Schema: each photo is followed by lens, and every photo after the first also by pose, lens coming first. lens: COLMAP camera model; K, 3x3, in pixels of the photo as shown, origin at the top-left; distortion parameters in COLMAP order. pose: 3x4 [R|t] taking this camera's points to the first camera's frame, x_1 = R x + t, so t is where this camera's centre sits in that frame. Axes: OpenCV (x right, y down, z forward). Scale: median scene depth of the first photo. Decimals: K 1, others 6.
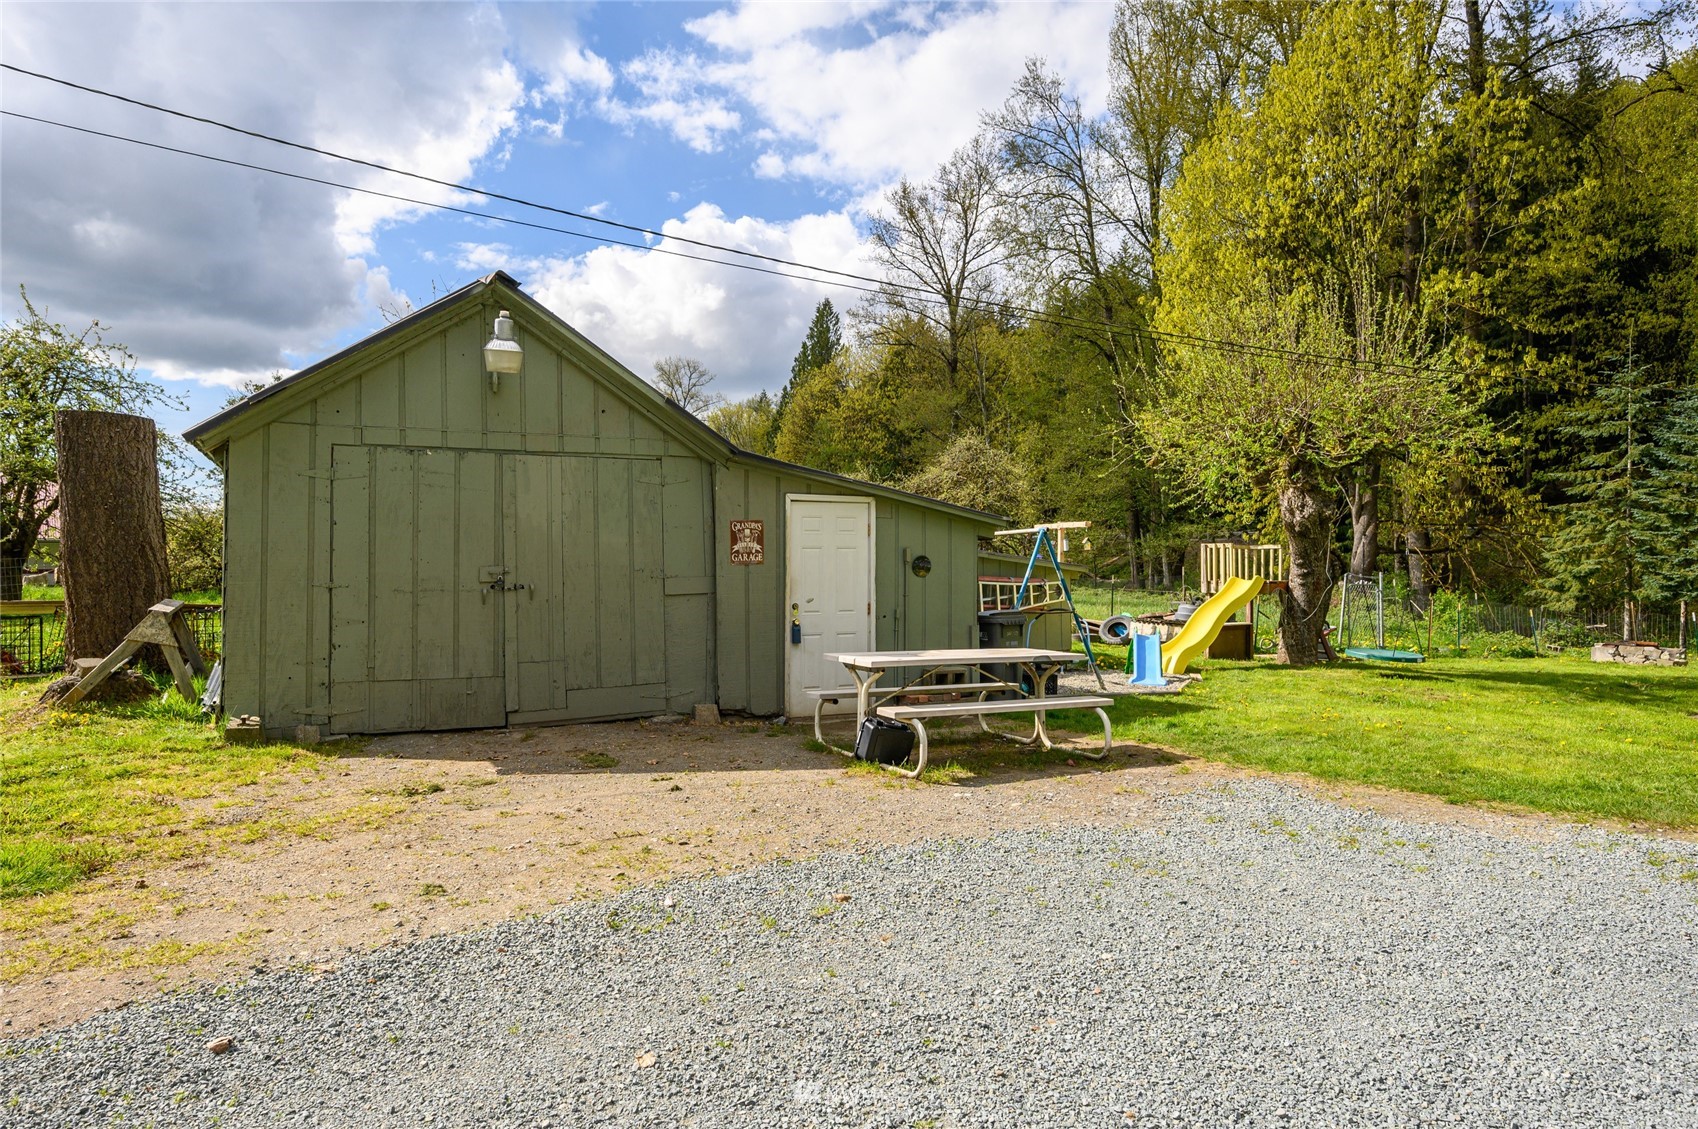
lens RADIAL K [[984.4, 0, 846.1], [0, 984.4, 560.1], [0, 0, 1]] dist [-0.007290, 0.002054]
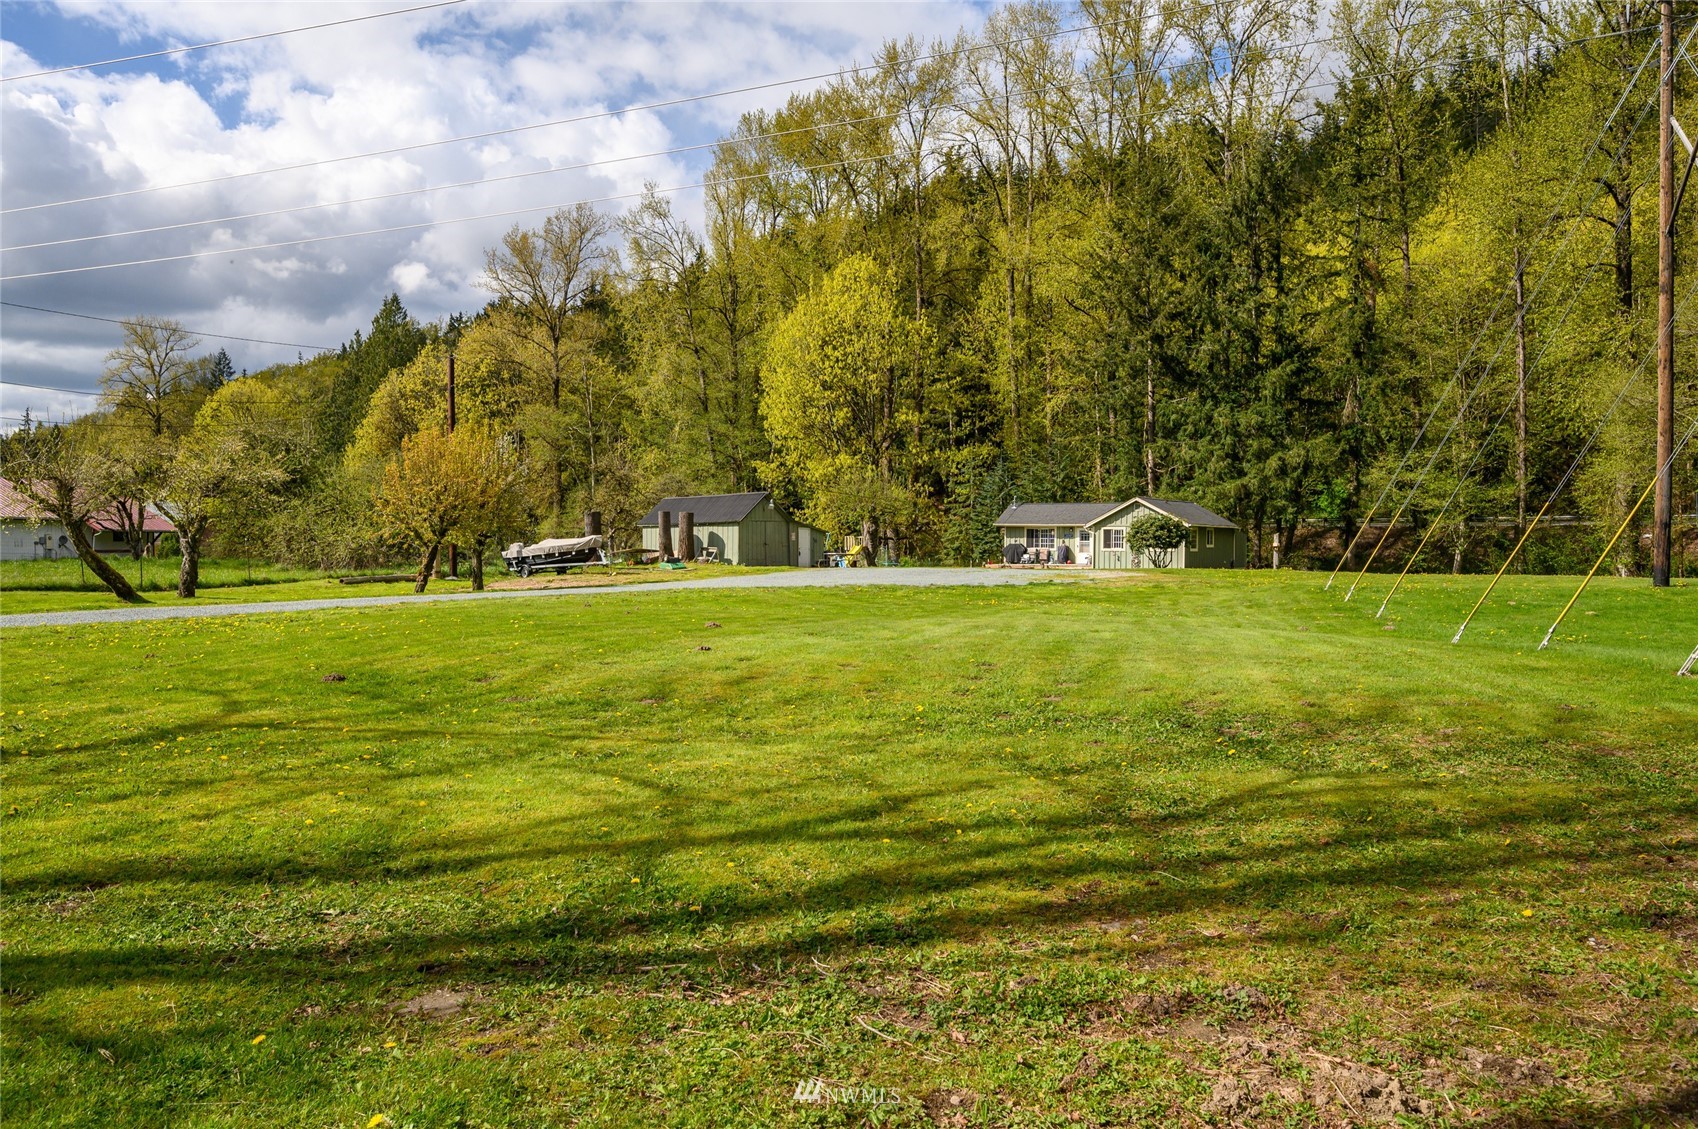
lens RADIAL K [[1186.4, 0, 849.0], [0, 1186.4, 564.5], [0, 0, 1]] dist [0.003579, -0.002654]
pose [[0.879835, -0.010226, 0.475169, -0.822051], [0.004661, 0.999906, 0.012888, 0.015137], [-0.475256, -0.009124, 0.879800, -1.376746]]
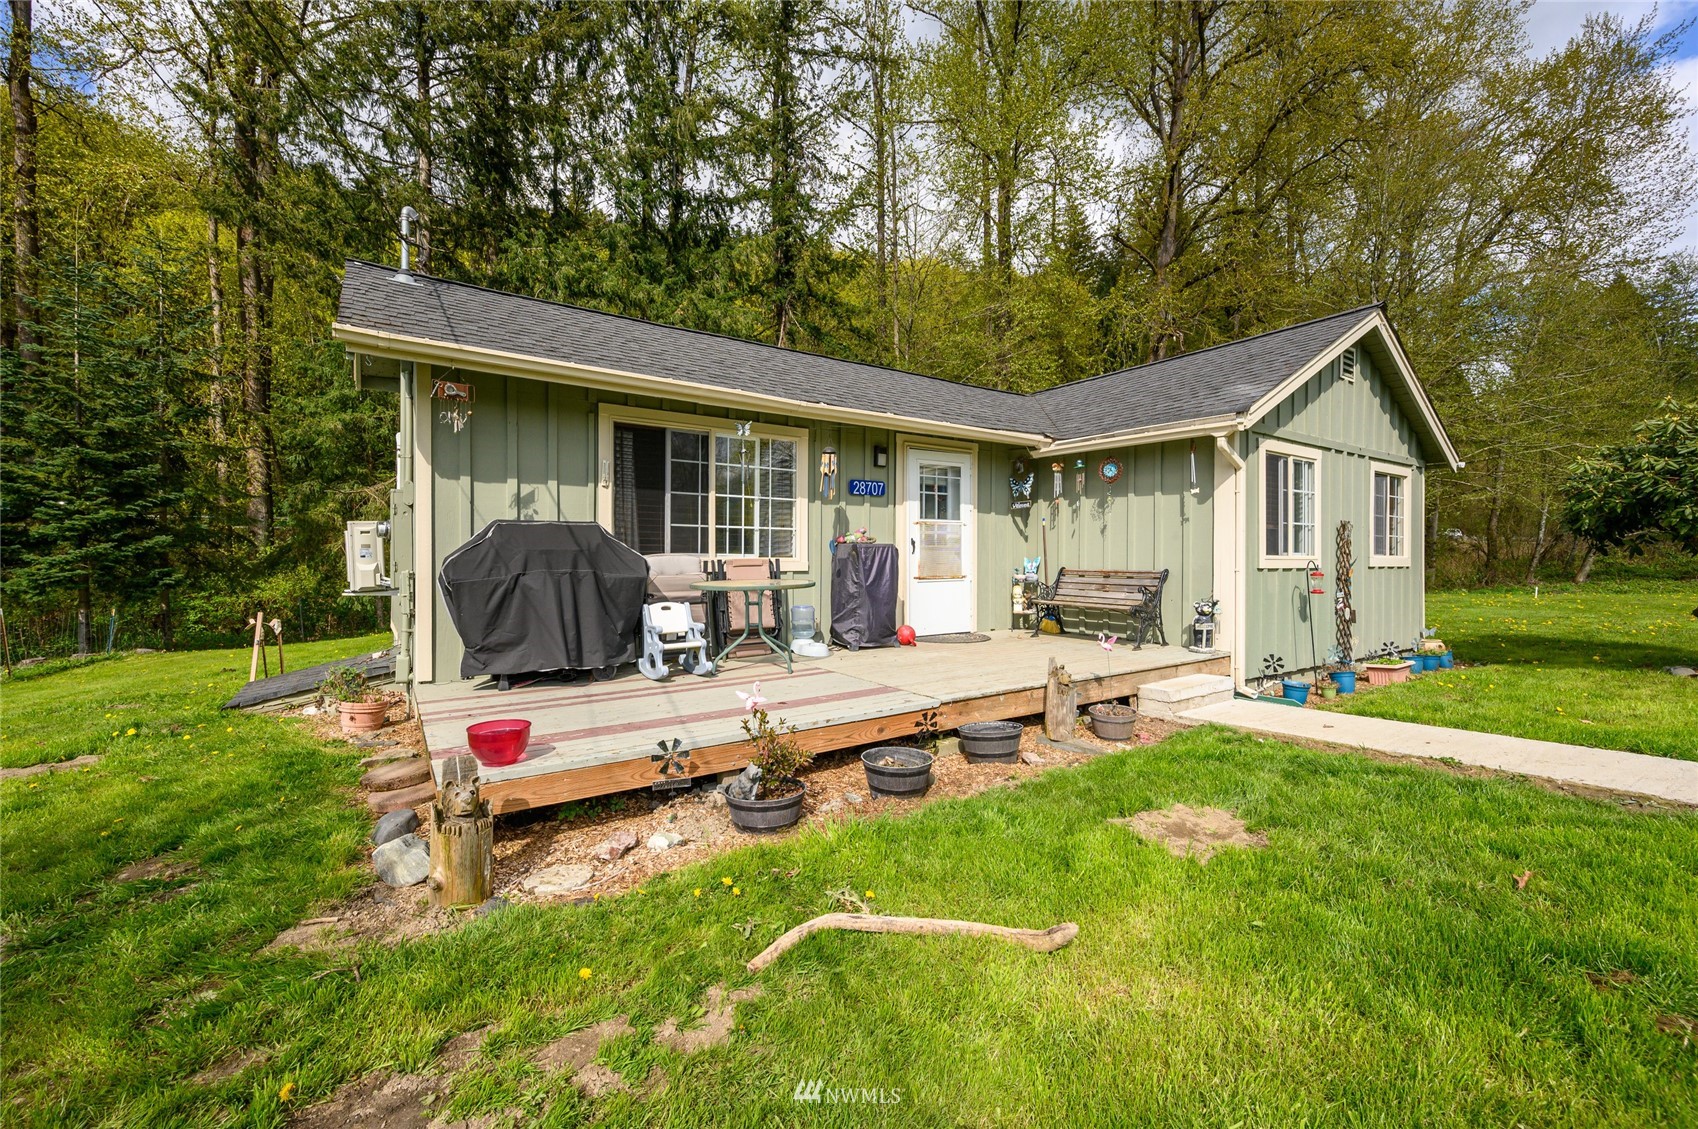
lens RADIAL K [[699.3, 0, 849.0], [0, 699.3, 564.5], [0, 0, 1]] dist [0.001083, 0.000154]
pose [[-0.086460, -0.011368, 0.996190, 0.297246], [0.006580, 0.999907, 0.011981, 0.014872], [-0.996234, 0.007591, -0.086377, 0.317253]]
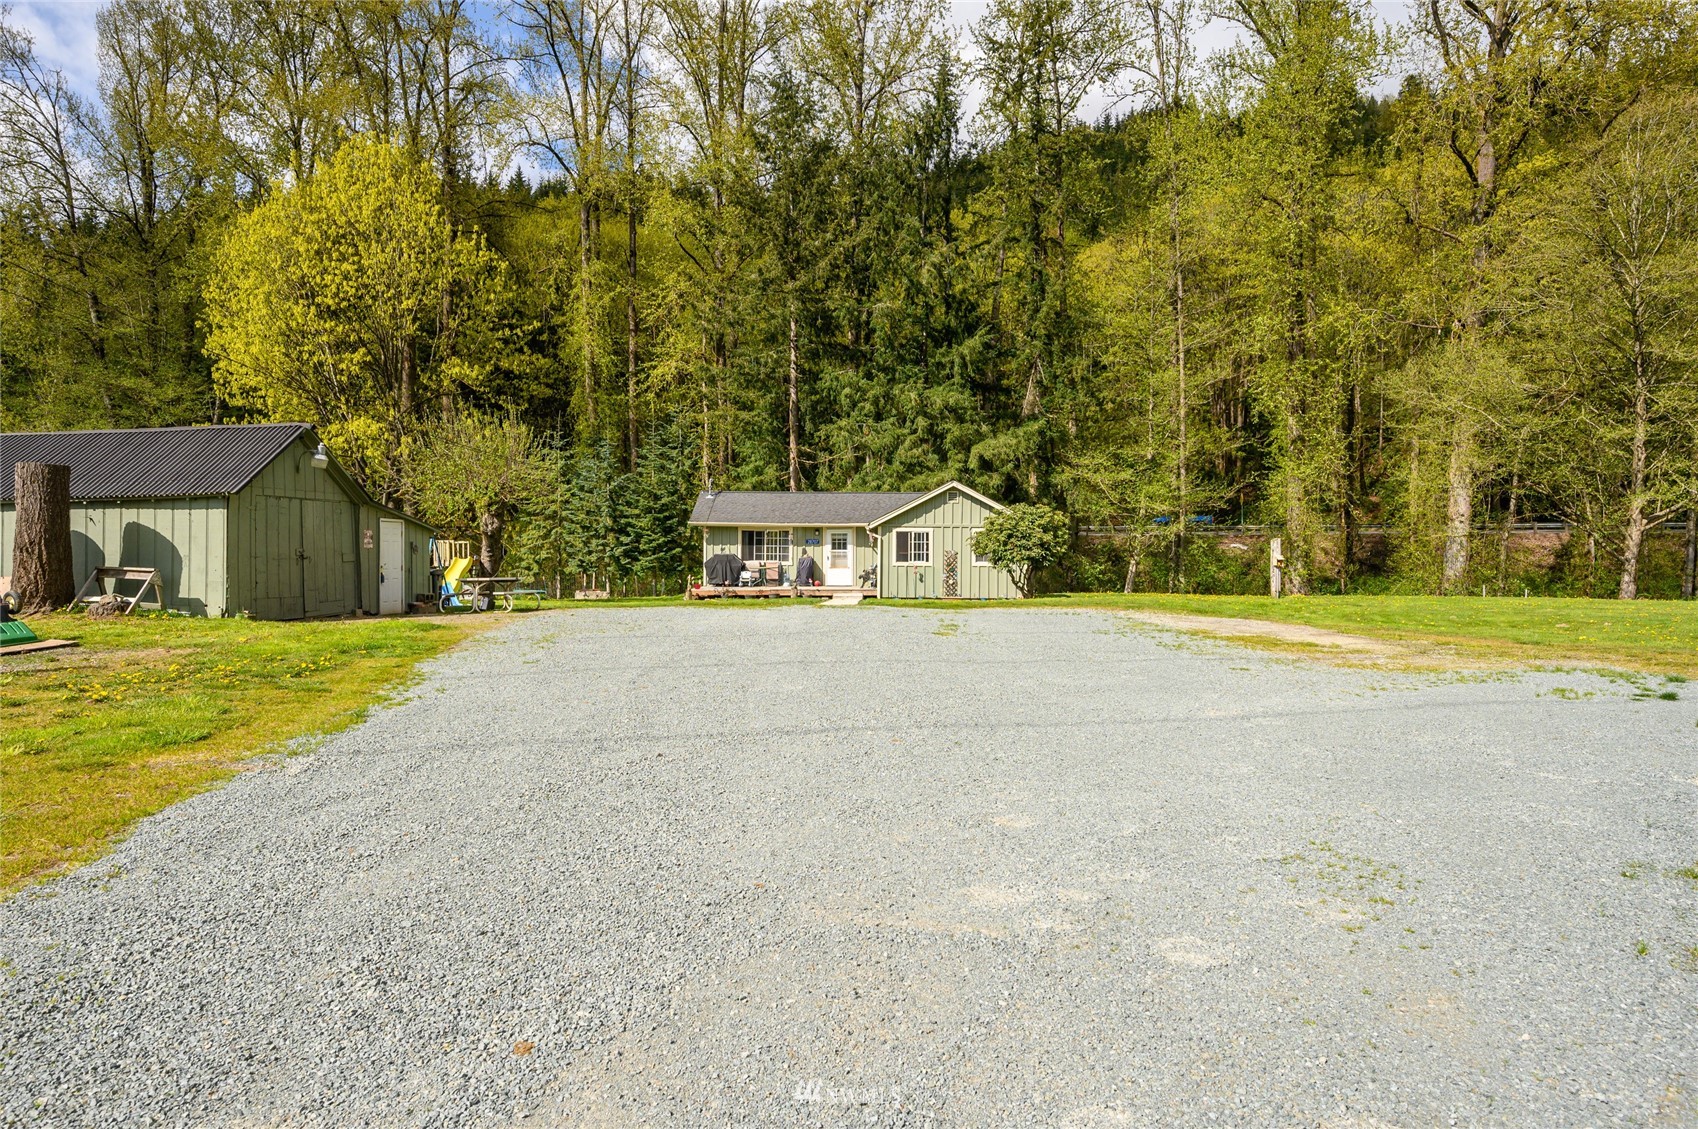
lens RADIAL K [[984.4, 0, 846.1], [0, 984.4, 560.1], [0, 0, 1]] dist [-0.007290, 0.002054]
pose [[0.517261, -0.009003, 0.855780, -0.412537], [0.005390, 0.999959, 0.007262, 0.005795], [-0.855811, 0.000856, 0.517288, -0.317696]]
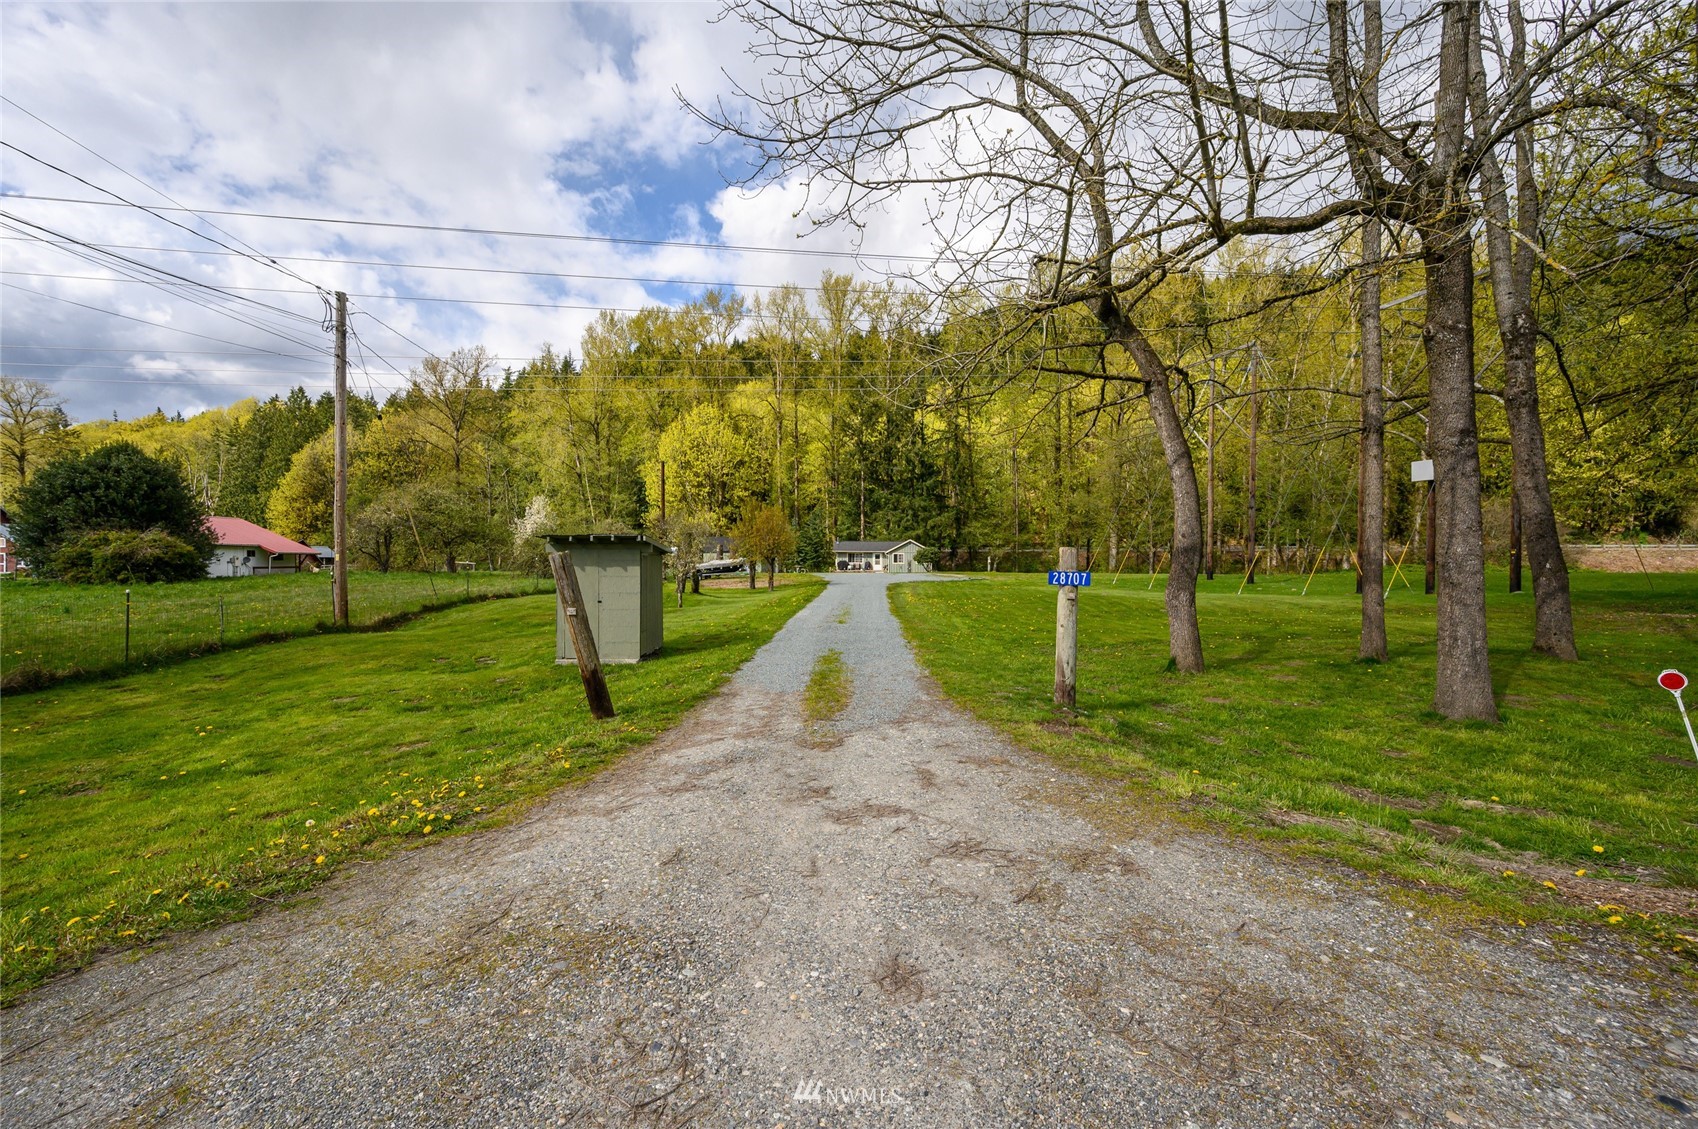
lens RADIAL K [[665.8, 0, 842.8], [0, 665.8, 569.6], [0, 0, 1]] dist [0.002364, 0.000093]
pose [[0.582401, -0.017360, 0.812717, -1.568143], [0.006673, 0.999840, 0.016575, -0.001218], [-0.812875, -0.004230, 0.582423, -1.082951]]
